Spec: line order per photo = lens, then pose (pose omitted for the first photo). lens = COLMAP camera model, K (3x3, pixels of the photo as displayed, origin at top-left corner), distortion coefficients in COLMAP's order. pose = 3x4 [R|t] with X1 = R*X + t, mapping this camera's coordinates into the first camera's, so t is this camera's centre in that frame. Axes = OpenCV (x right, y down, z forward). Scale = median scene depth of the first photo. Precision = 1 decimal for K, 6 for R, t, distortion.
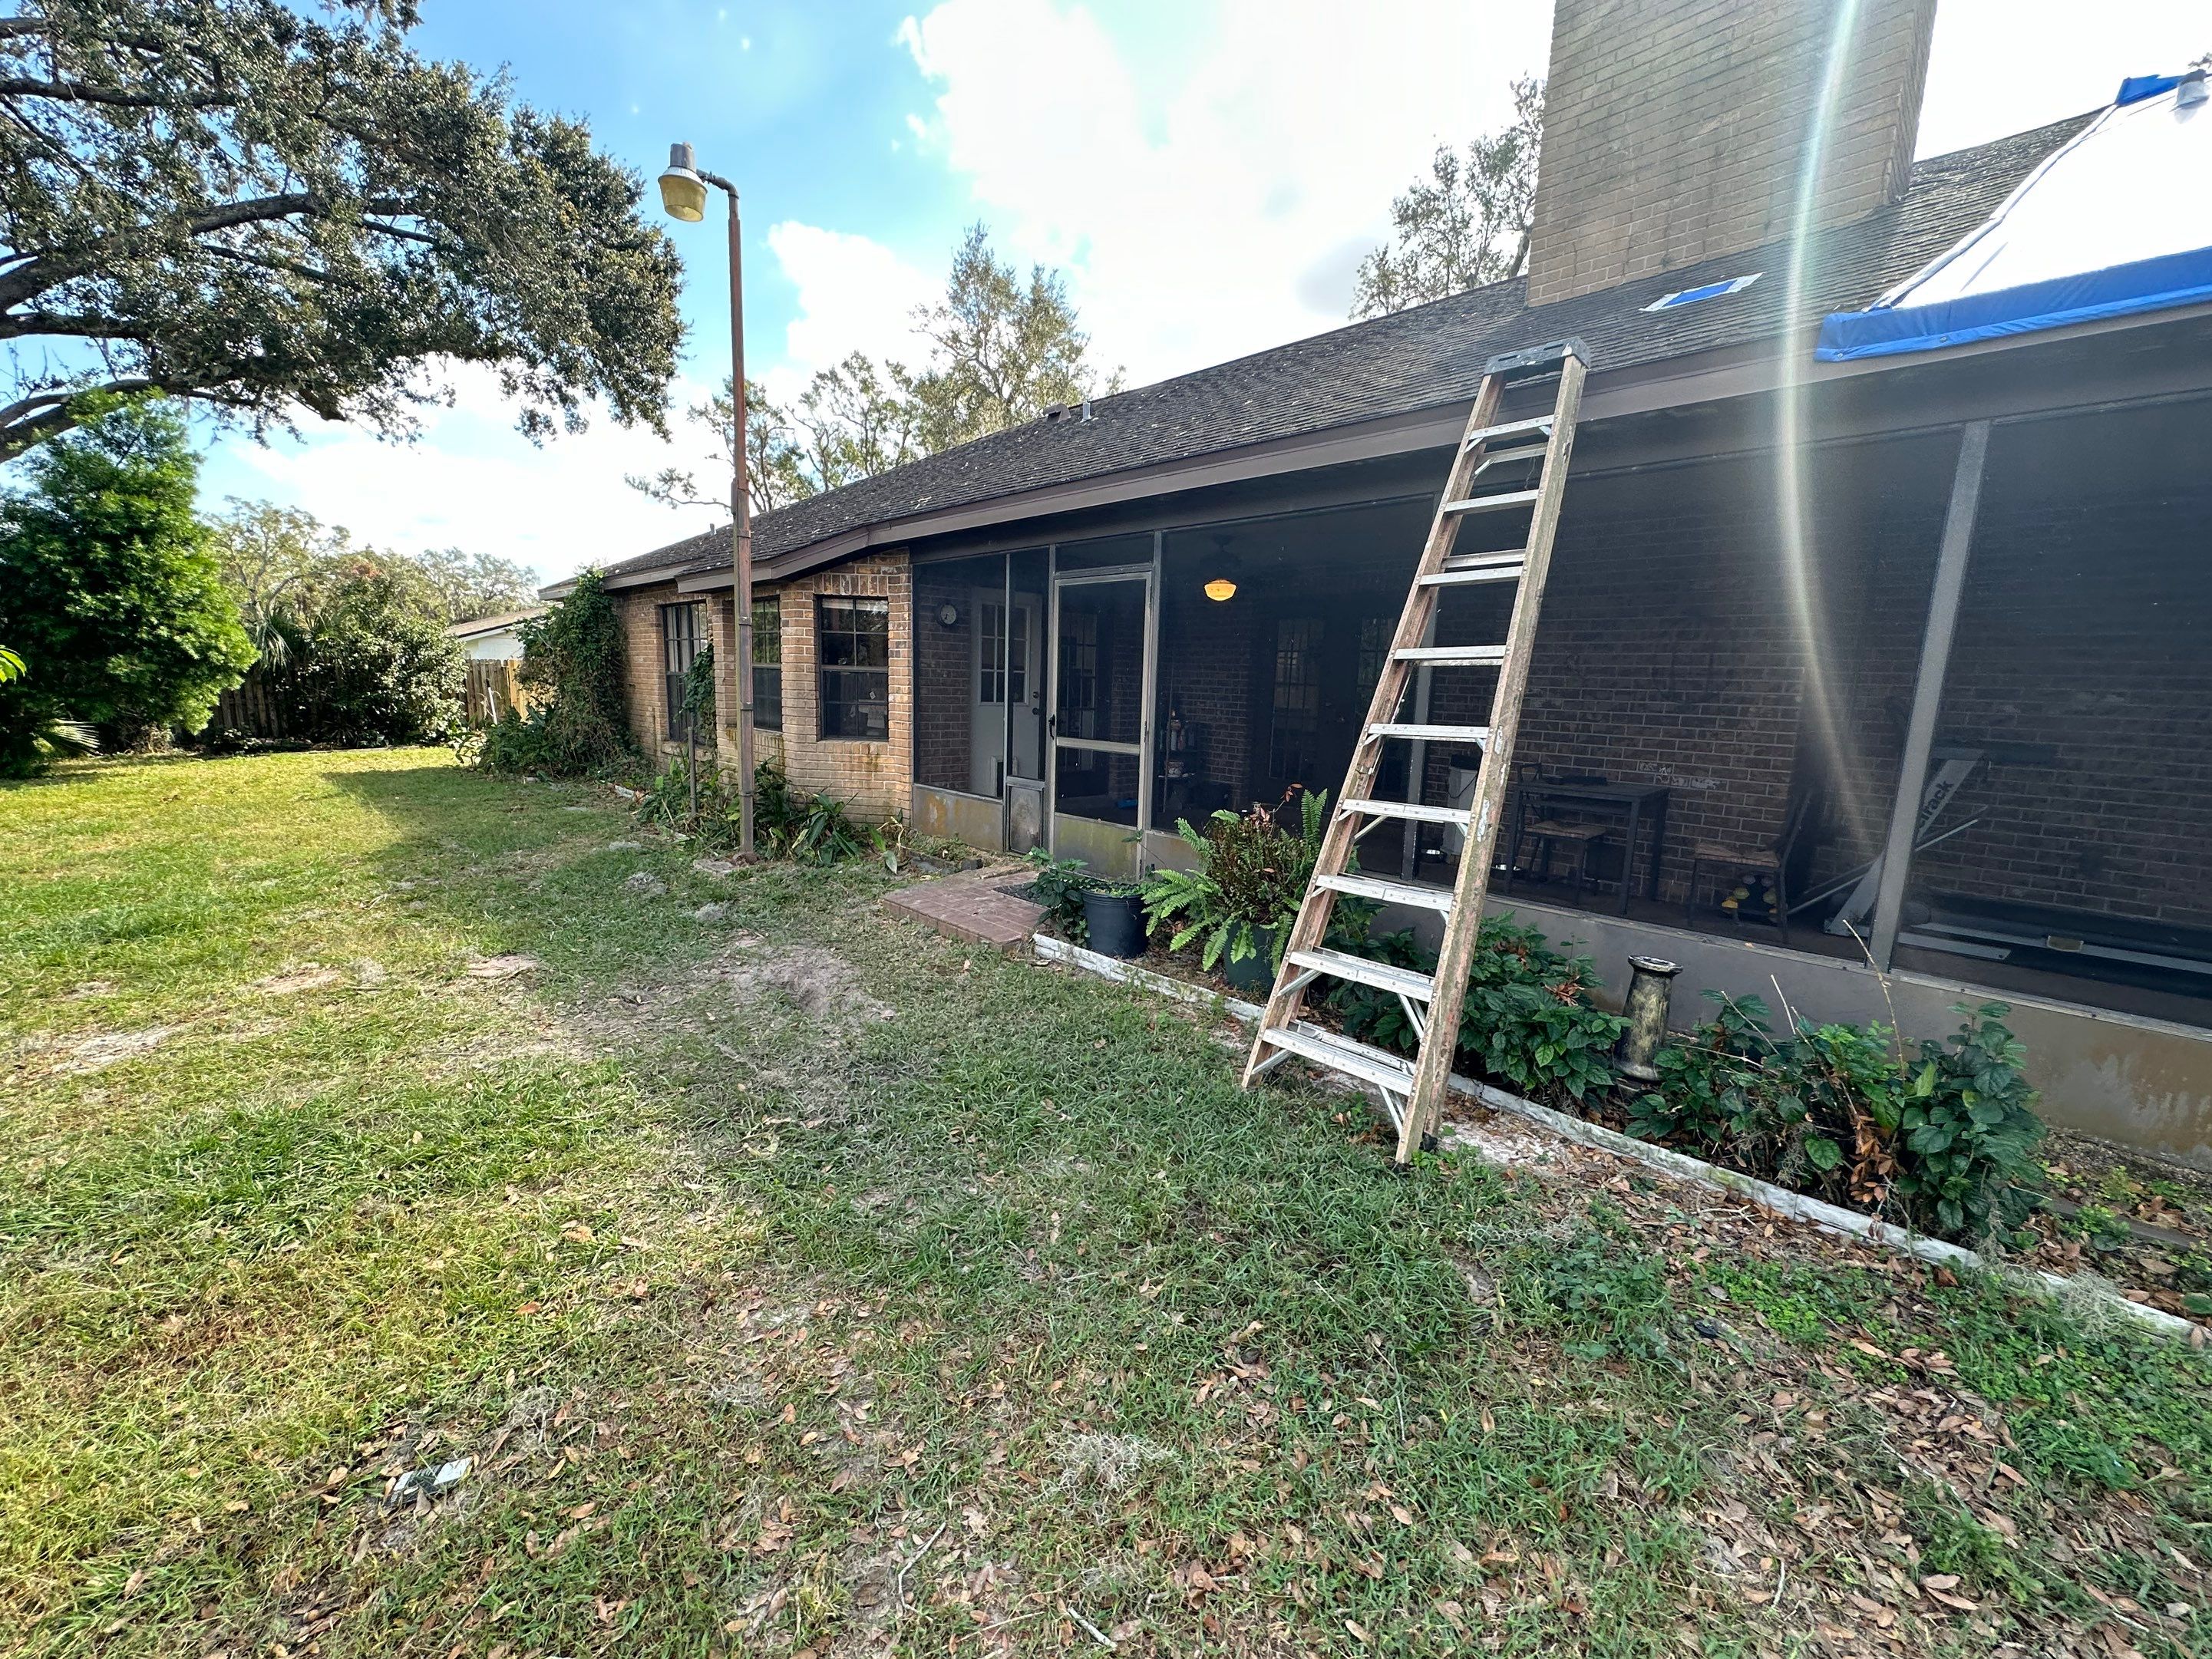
lens RADIAL K [[870.8, 0, 1102.8], [0, 870.8, 819.6], [0, 0, 1]] dist [-0.000819, 0.000650]
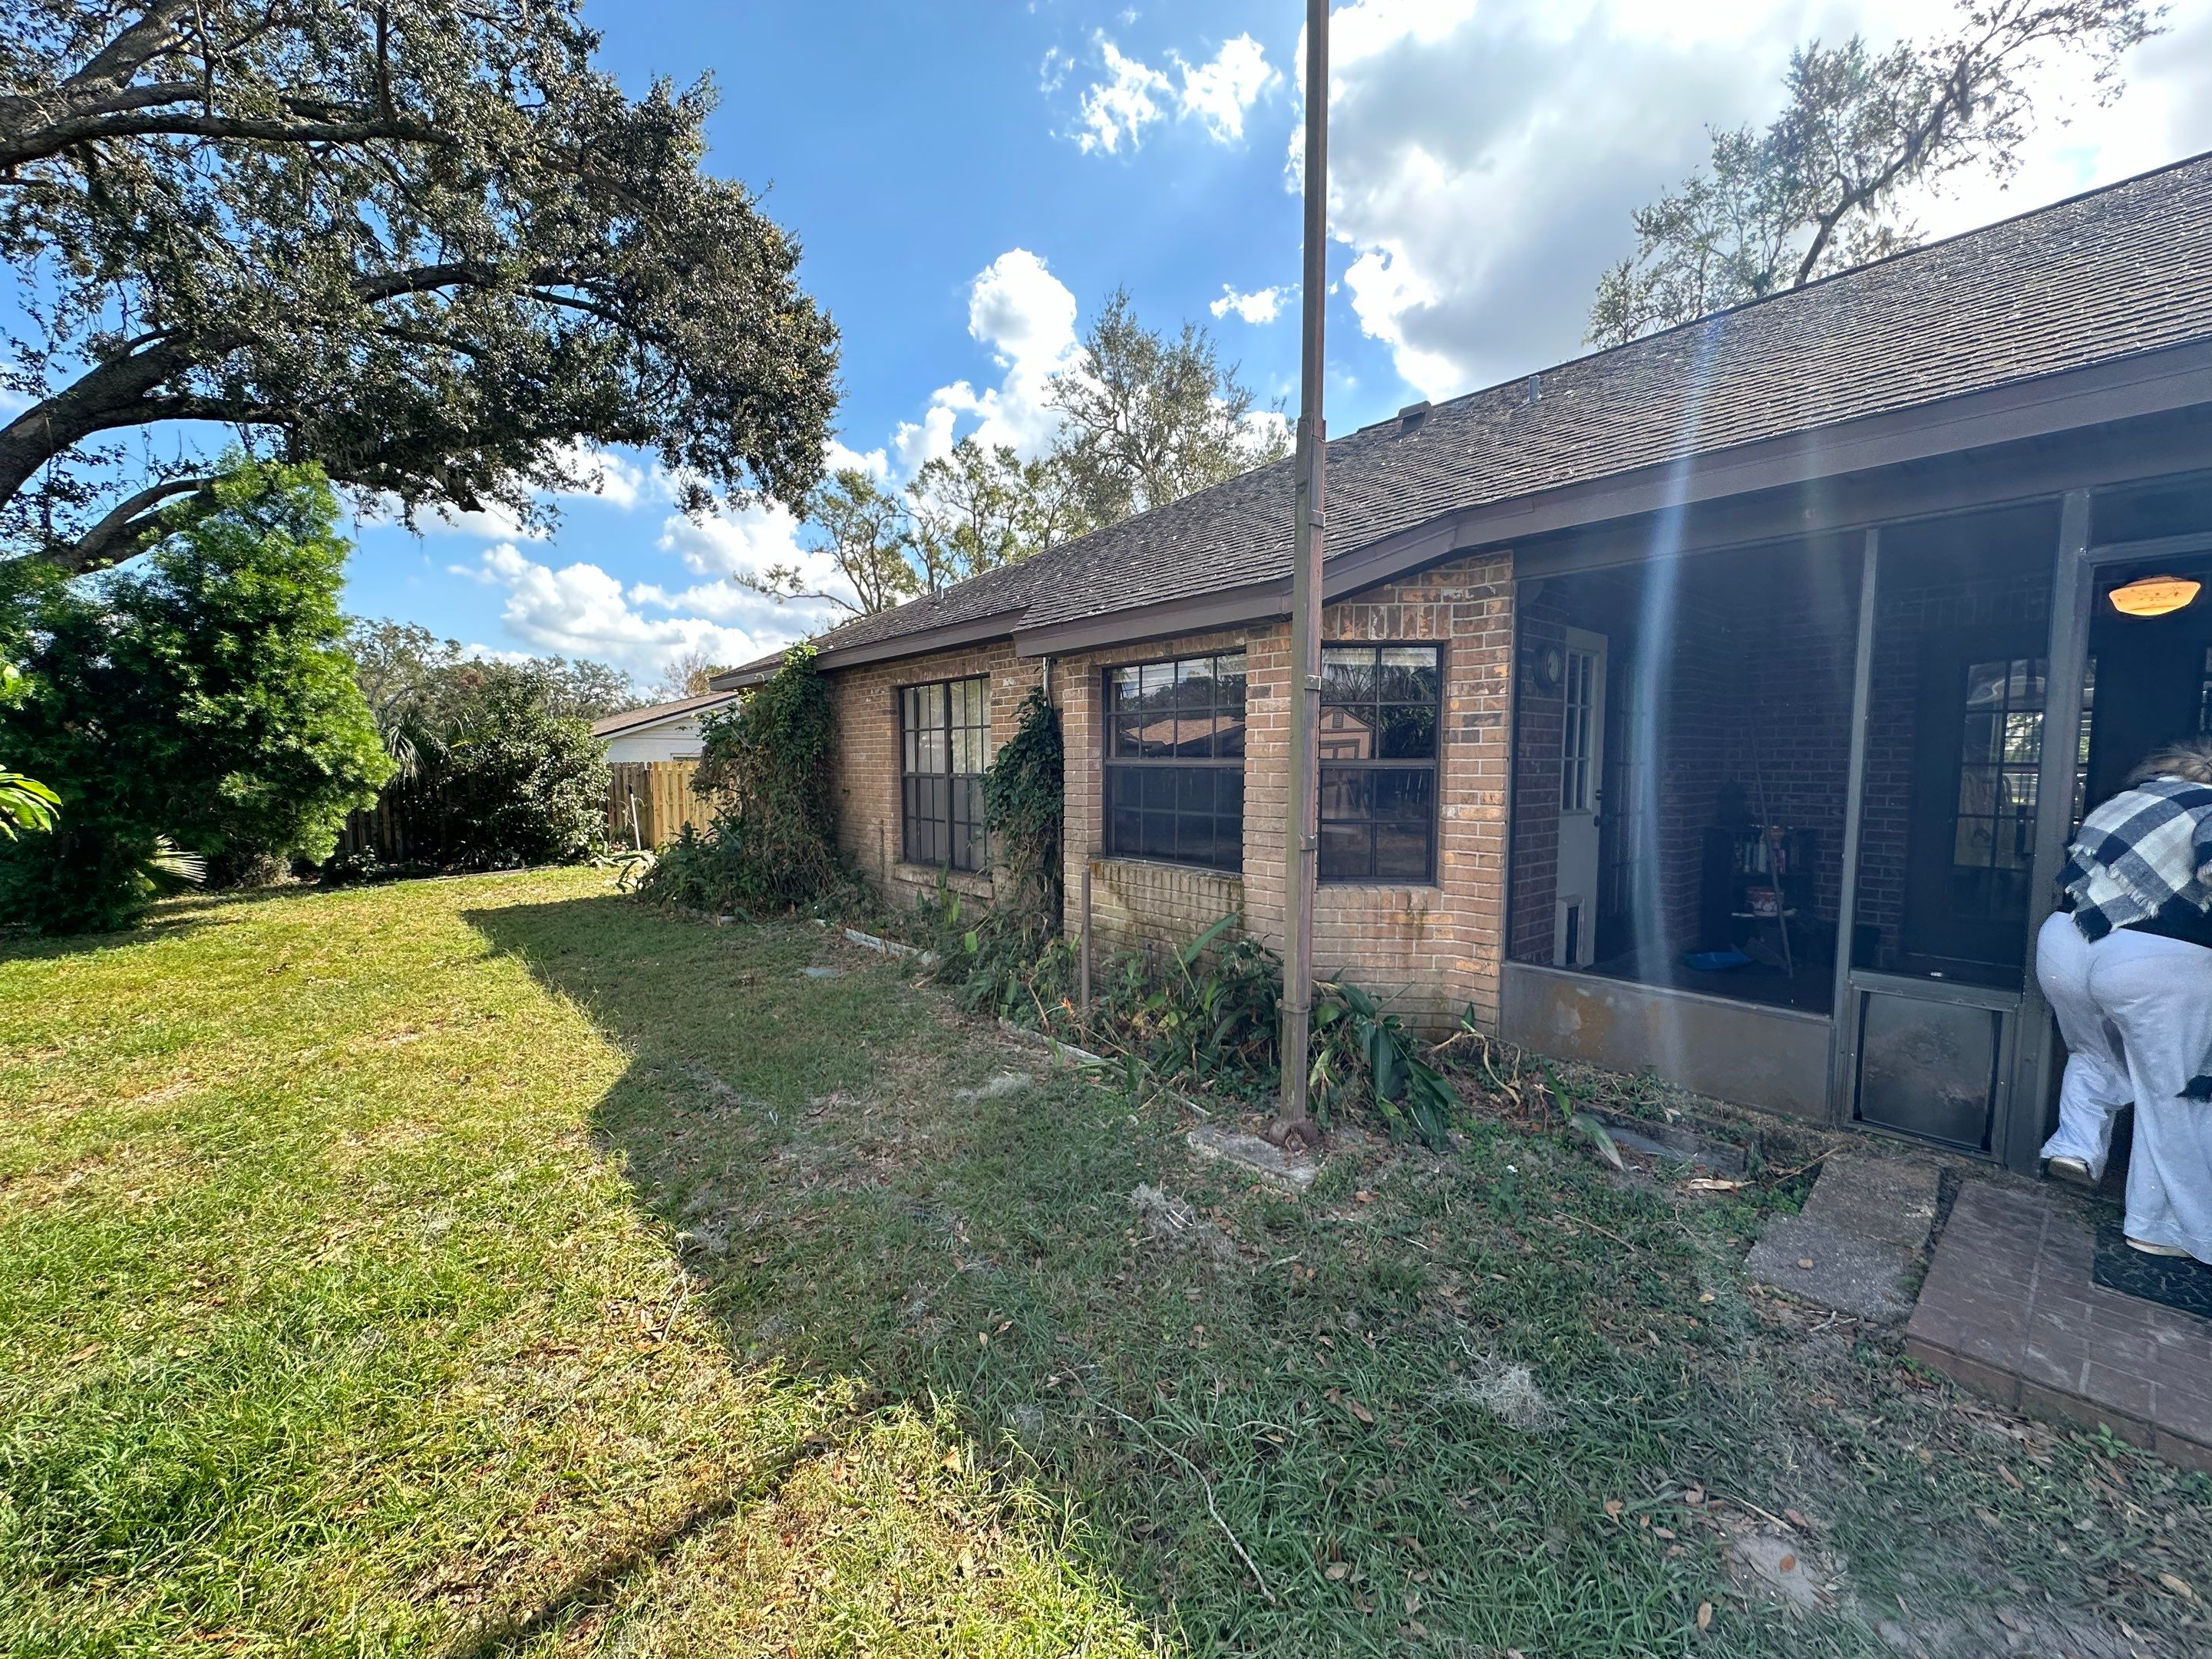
lens RADIAL K [[870.8, 0, 1100.2], [0, 870.8, 824.0], [0, 0, 1]] dist [-0.000819, 0.000650]
pose [[0.997364, -0.026919, -0.067382, -0.216392], [0.020931, 0.995897, -0.088039, -0.042445], [0.069476, 0.086396, 0.993835, 0.203423]]
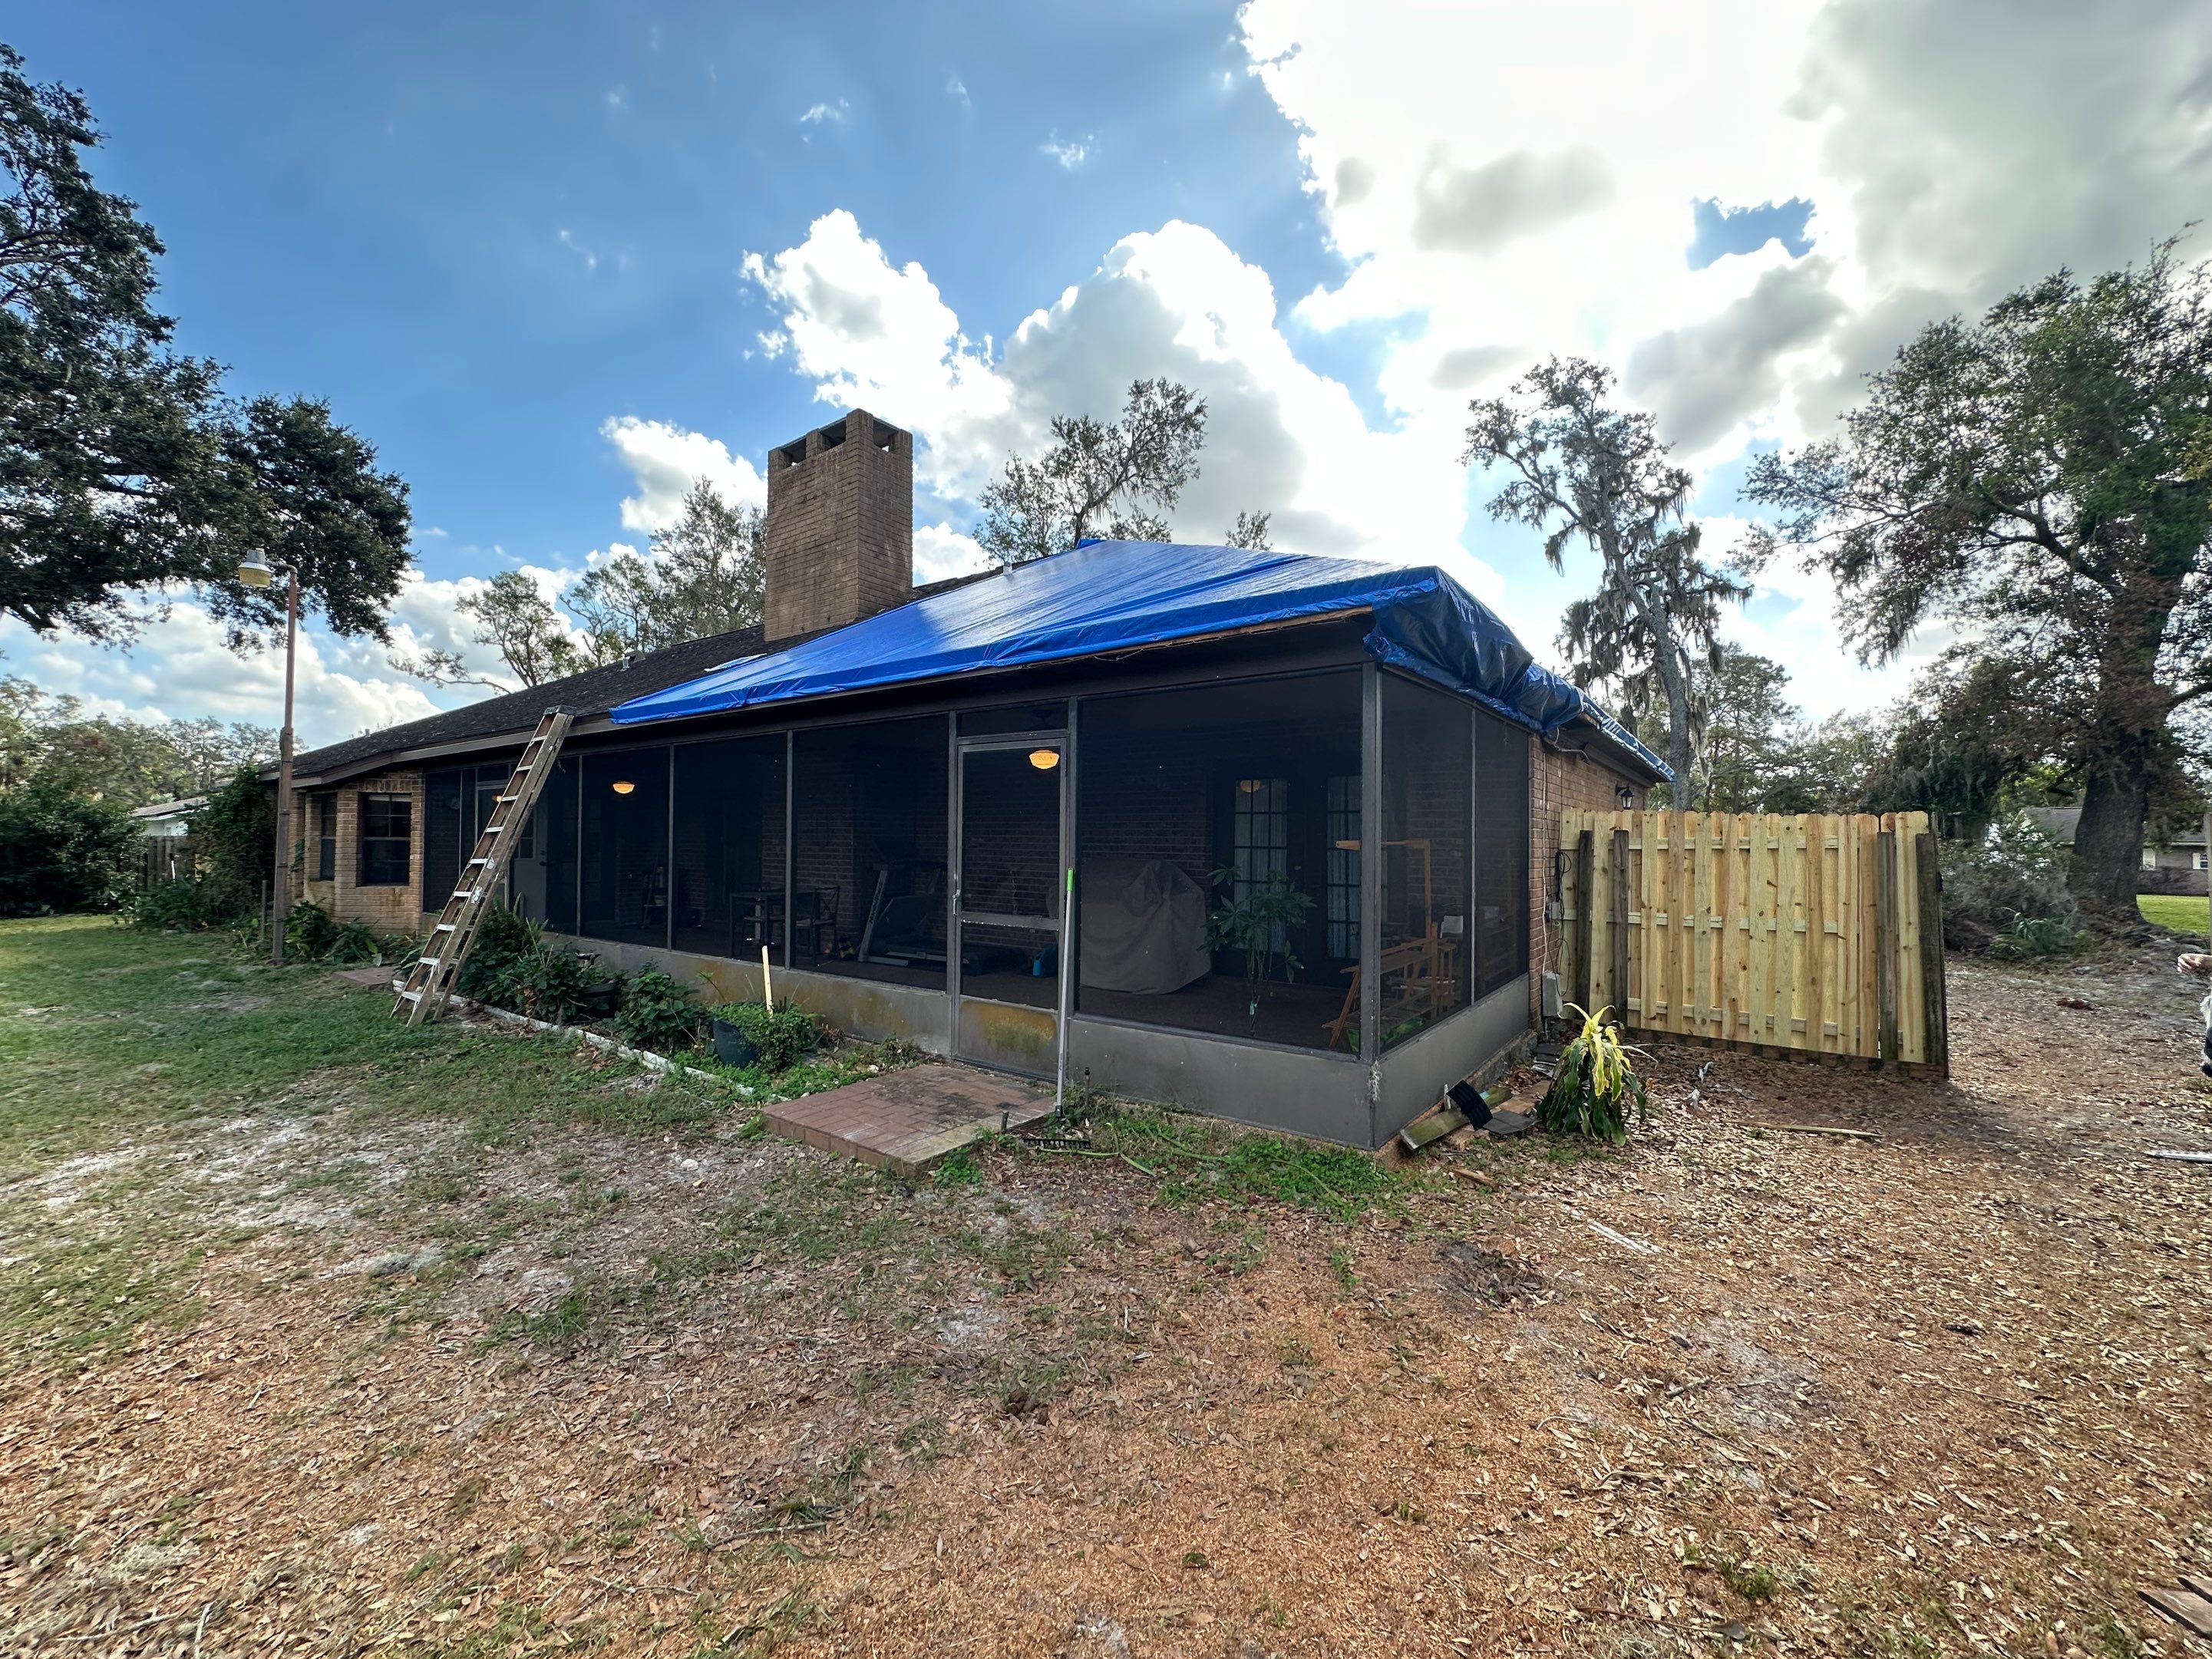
lens RADIAL K [[870.8, 0, 1098.5], [0, 870.8, 825.6], [0, 0, 1]] dist [-0.000819, 0.000650]
pose [[0.986272, -0.020512, 0.163851, 0.347426], [0.048379, 0.984608, -0.167945, 0.060459], [-0.157884, 0.173567, 0.972084, -0.343615]]
